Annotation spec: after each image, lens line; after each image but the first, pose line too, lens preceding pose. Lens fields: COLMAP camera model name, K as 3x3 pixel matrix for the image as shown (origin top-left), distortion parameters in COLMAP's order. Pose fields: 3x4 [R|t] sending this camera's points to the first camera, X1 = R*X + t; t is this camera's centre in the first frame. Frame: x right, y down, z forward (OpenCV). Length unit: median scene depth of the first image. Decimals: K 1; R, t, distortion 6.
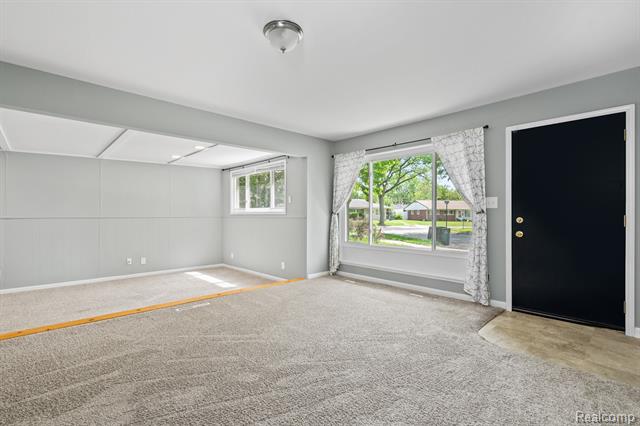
lens RADIAL K [[306.8, 0, 320.0], [0, 306.8, 213.0], [0, 0, 1]] dist [-0.000543, 0.000038]
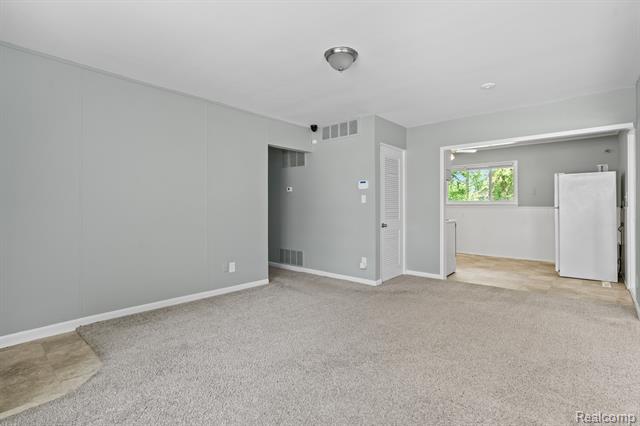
lens RADIAL K [[304.2, 0, 318.2], [0, 304.2, 205.4], [0, 0, 1]] dist [0.000571, -0.000006]
pose [[-0.996550, 0.003904, -0.082904, 0.041118], [0.004118, 0.999989, -0.002408, 0.001869], [0.082894, -0.002741, -0.996555, 1.355132]]
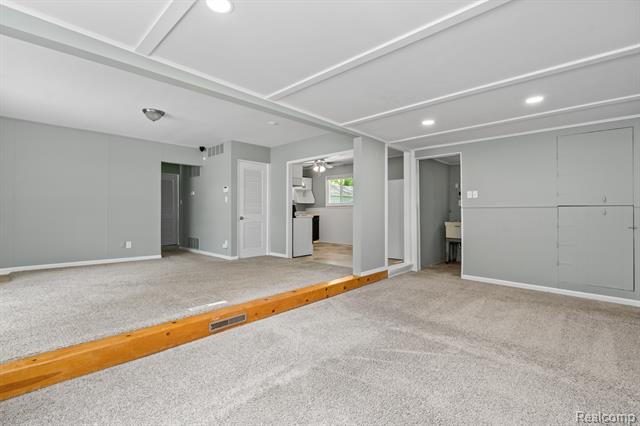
lens RADIAL K [[306.8, 0, 320.0], [0, 306.8, 213.0], [0, 0, 1]] dist [-0.000543, 0.000038]
pose [[-0.999933, 0.003285, -0.011134, -0.775594], [0.003353, 0.999976, -0.006080, 0.065937], [0.011114, -0.006117, -0.999920, 1.914602]]
